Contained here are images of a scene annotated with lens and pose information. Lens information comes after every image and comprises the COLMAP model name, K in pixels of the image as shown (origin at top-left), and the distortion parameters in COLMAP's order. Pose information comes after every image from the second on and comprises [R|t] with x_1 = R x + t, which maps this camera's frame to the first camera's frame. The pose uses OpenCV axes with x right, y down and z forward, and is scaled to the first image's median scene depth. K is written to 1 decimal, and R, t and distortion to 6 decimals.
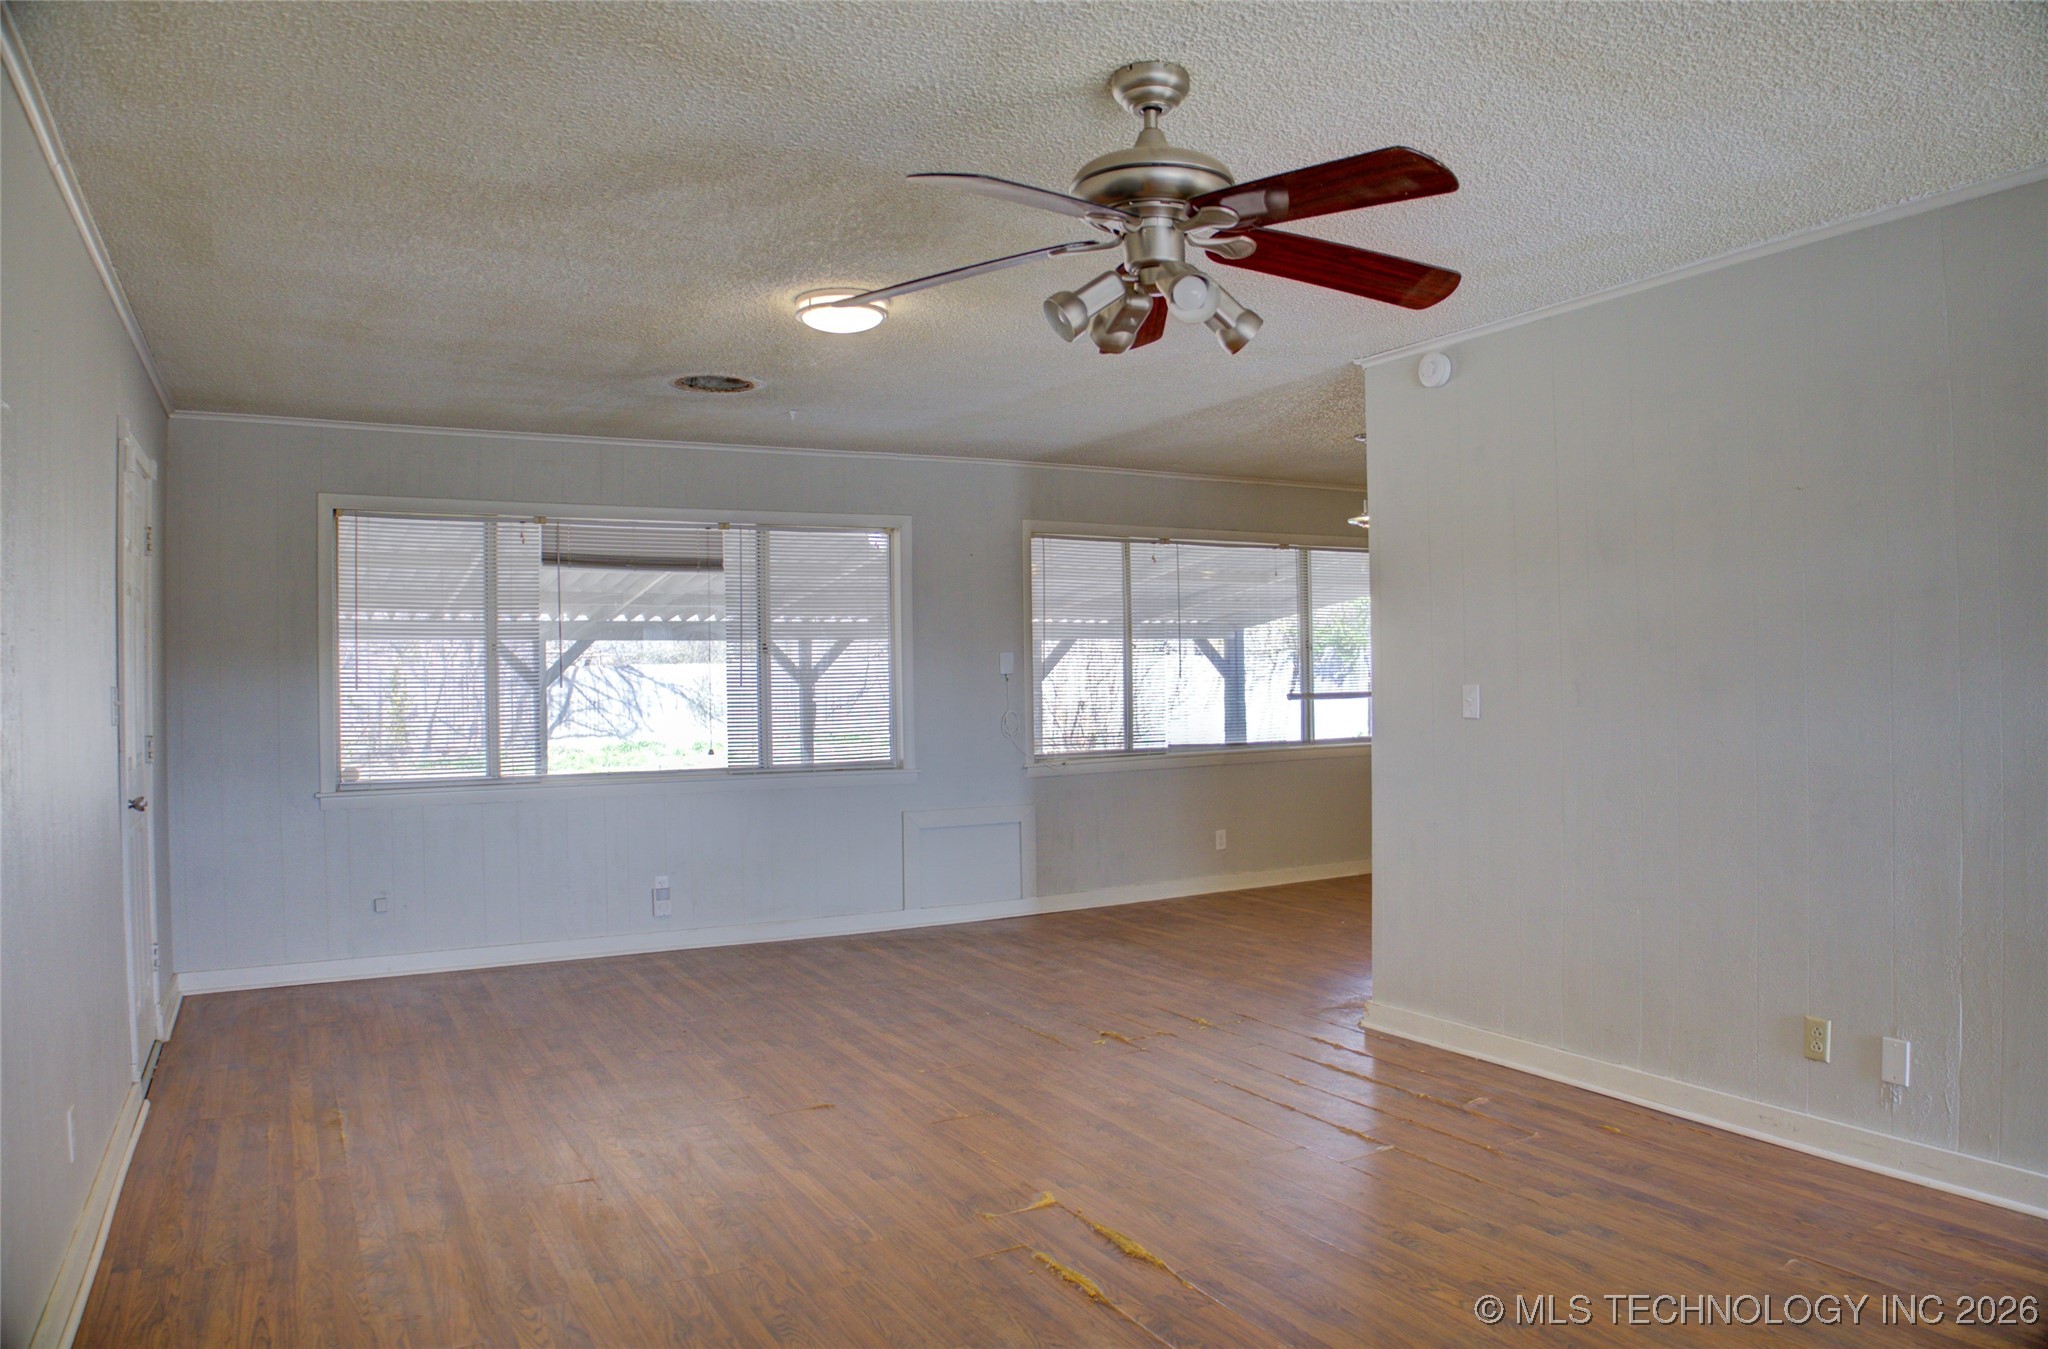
lens RADIAL K [[1366.2, 0, 1024.0], [0, 1366.2, 674.5], [0, 0, 1]] dist [-0.130473, 0.055206]
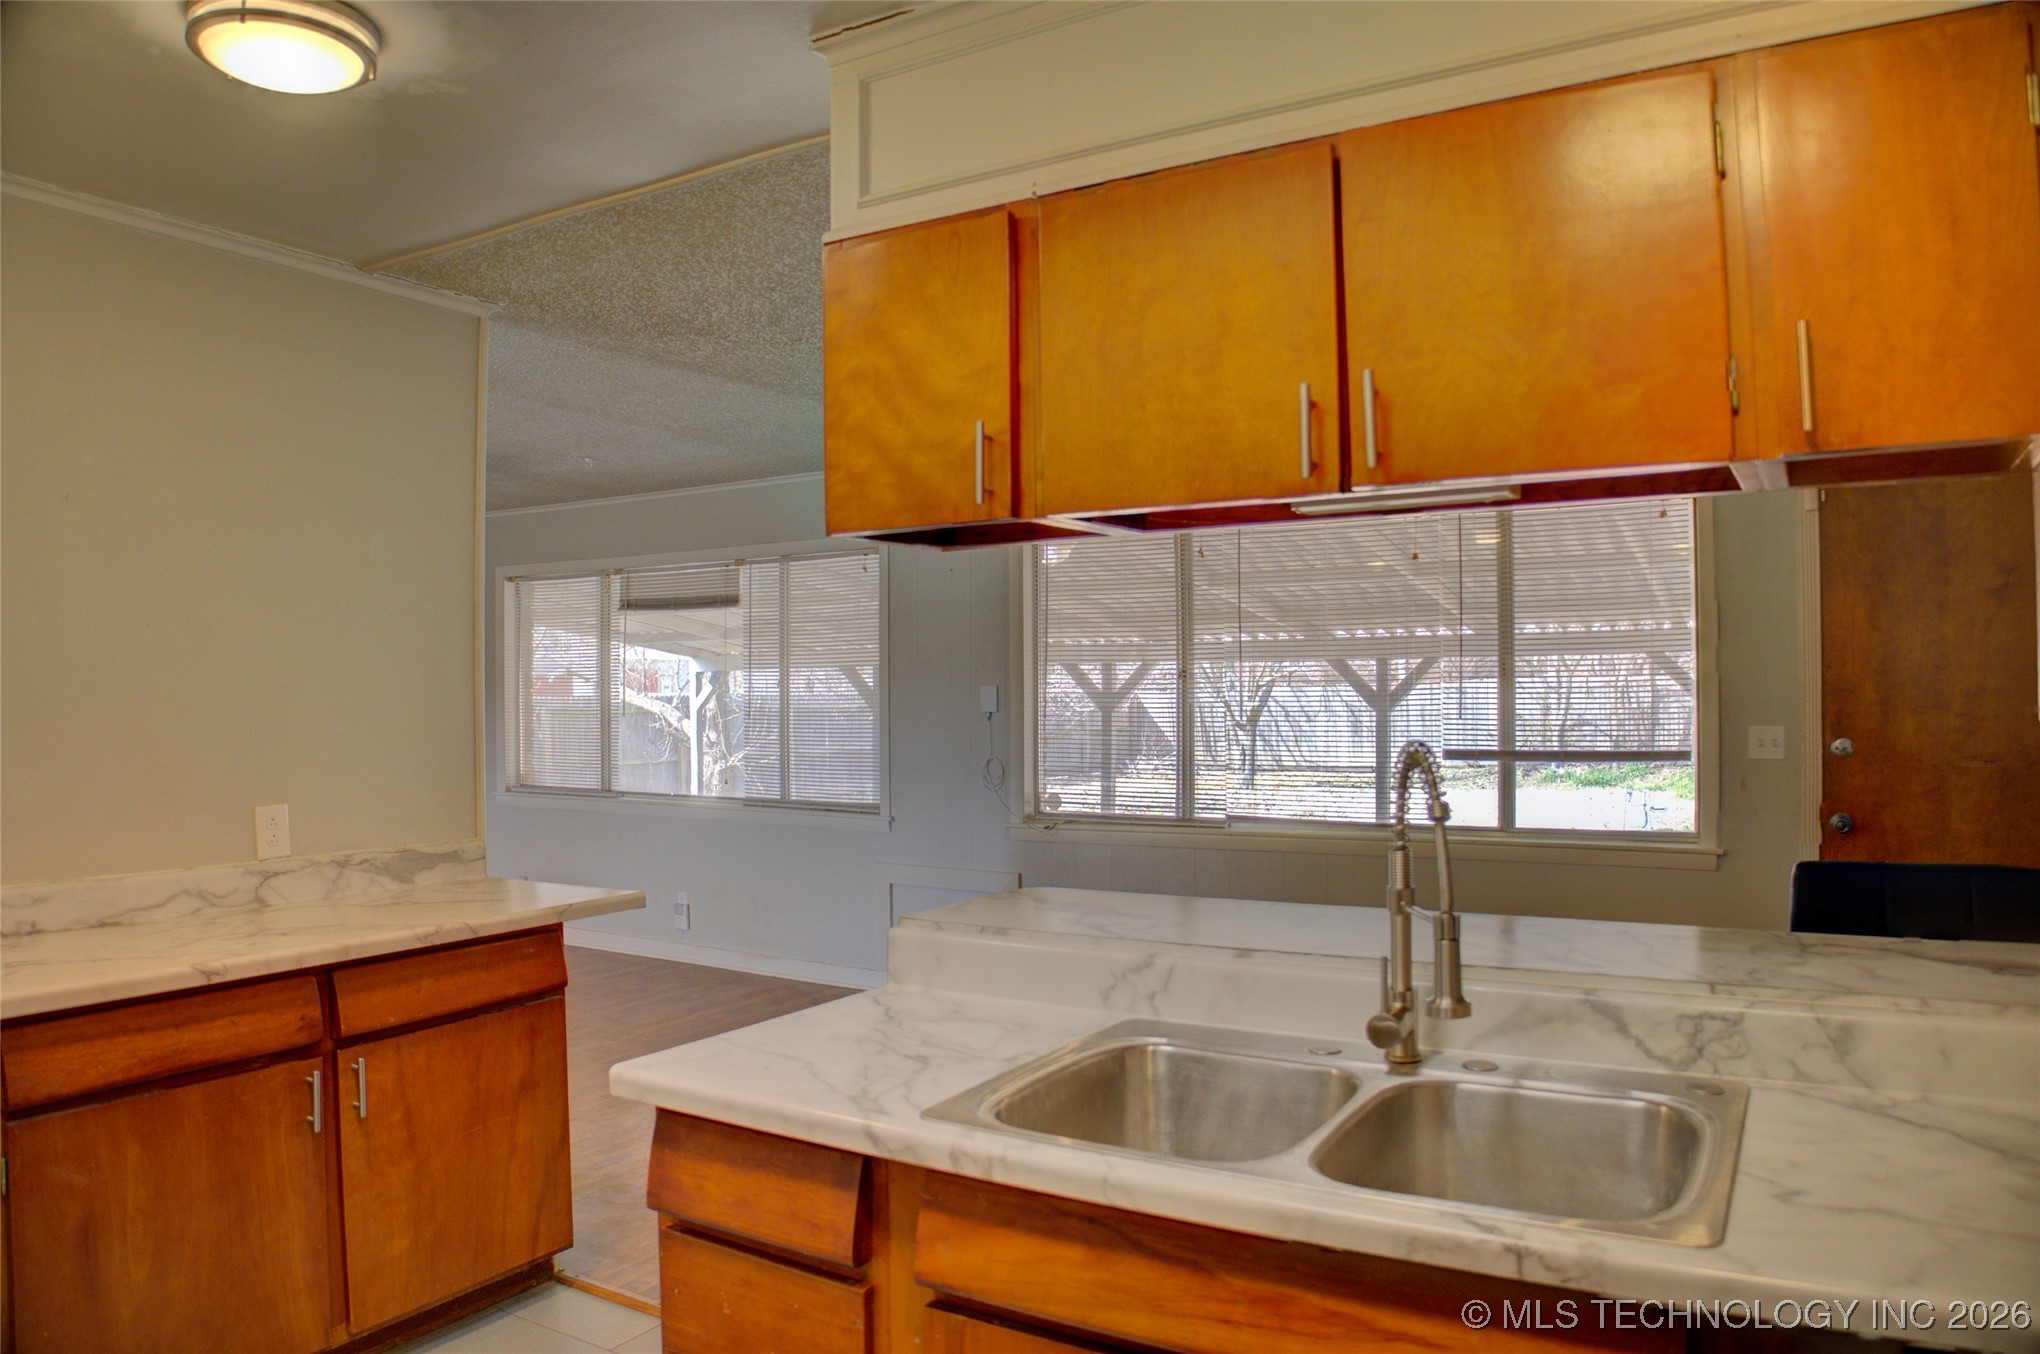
lens RADIAL K [[1365.2, 0, 1020.0], [0, 1365.2, 677.0], [0, 0, 1]] dist [-0.127677, 0.038392]
pose [[0.511817, 0.000703, -0.859094, 0.778432], [-0.001965, 0.999998, -0.000353, -0.022732], [0.859092, 0.001869, 0.511817, 0.656462]]
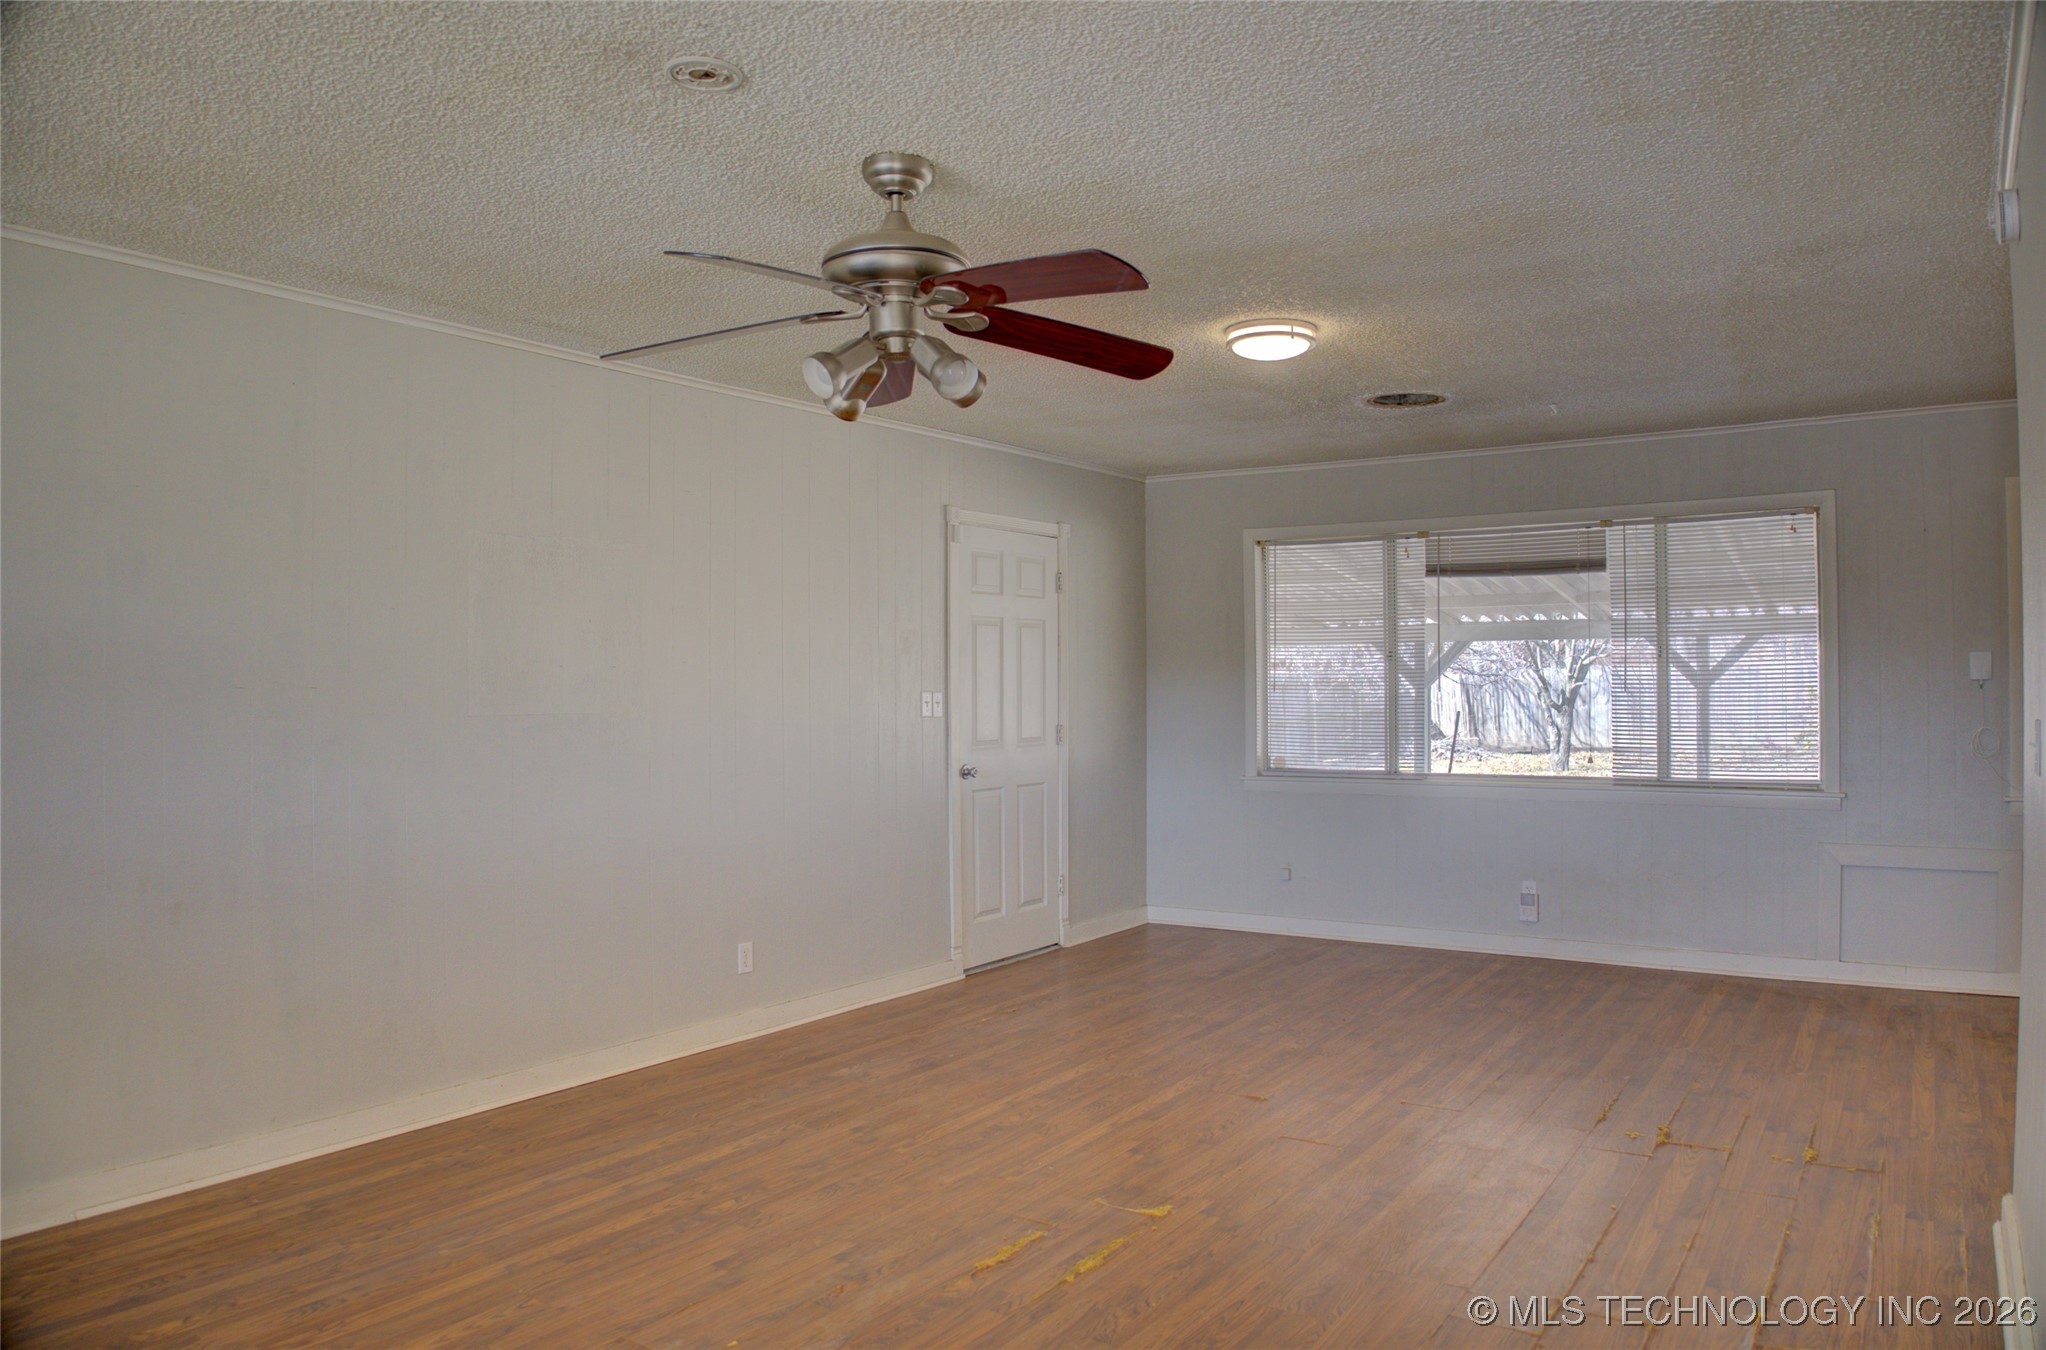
lens RADIAL K [[1344.3, 0, 1023.0], [0, 1344.3, 675.0], [0, 0, 1]] dist [-0.129980, 0.000610]
pose [[0.456882, 0.006095, -0.889506, 0.409574], [0.003529, 0.999956, 0.008664, -0.012640], [0.889520, -0.007097, 0.456840, 0.216609]]
